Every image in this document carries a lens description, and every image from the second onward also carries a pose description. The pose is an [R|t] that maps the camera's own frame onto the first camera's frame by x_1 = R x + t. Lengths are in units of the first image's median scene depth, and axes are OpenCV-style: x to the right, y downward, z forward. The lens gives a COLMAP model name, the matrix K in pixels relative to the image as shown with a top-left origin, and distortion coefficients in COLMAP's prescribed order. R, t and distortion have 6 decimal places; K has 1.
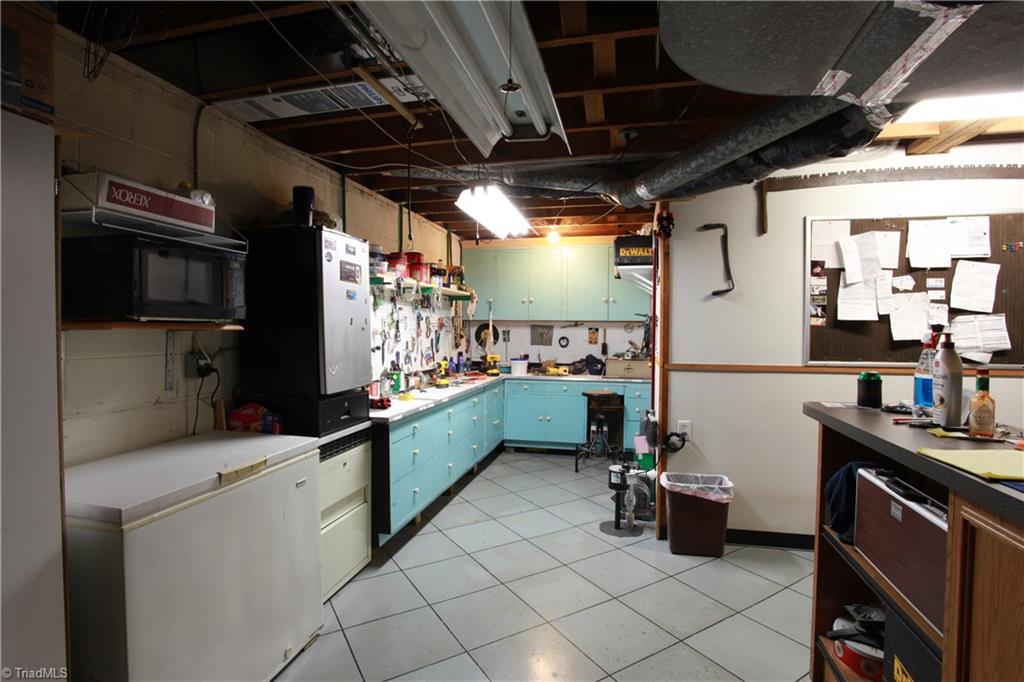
lens RADIAL K [[496.4, 0, 512.0], [0, 496.4, 341.0], [0, 0, 1]] dist [-0.080860, 0.034105]
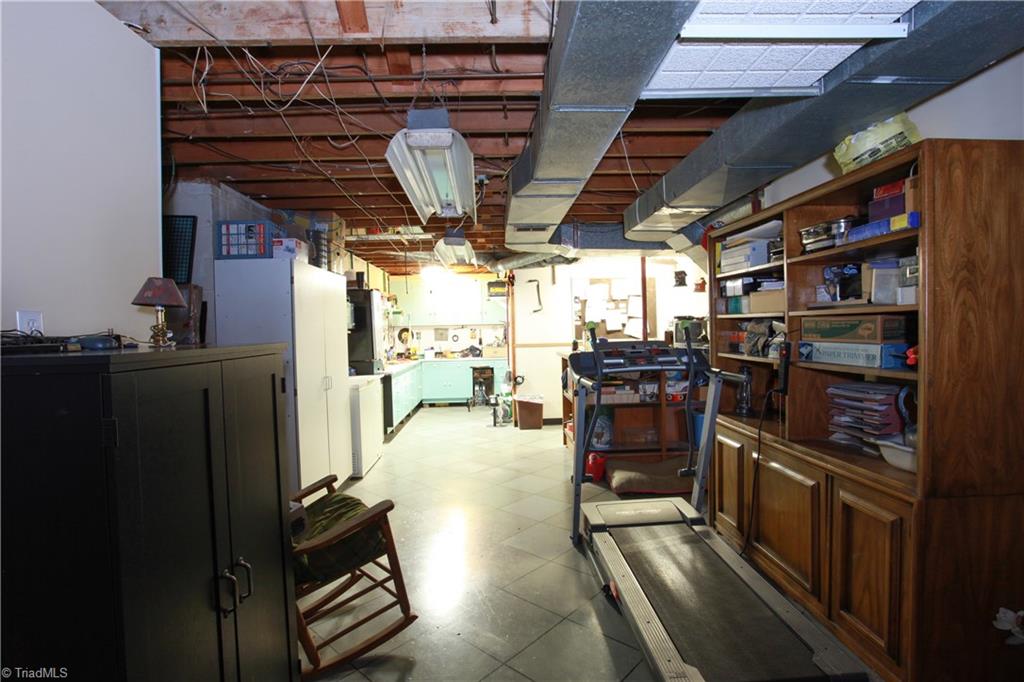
lens RADIAL K [[496.4, 0, 512.0], [0, 496.4, 341.0], [0, 0, 1]] dist [-0.080860, 0.034105]
pose [[0.961347, -0.034988, 0.273107, -0.251963], [0.036323, 0.999340, 0.000168, 0.027631], [-0.272933, 0.009759, 0.961984, -0.951598]]
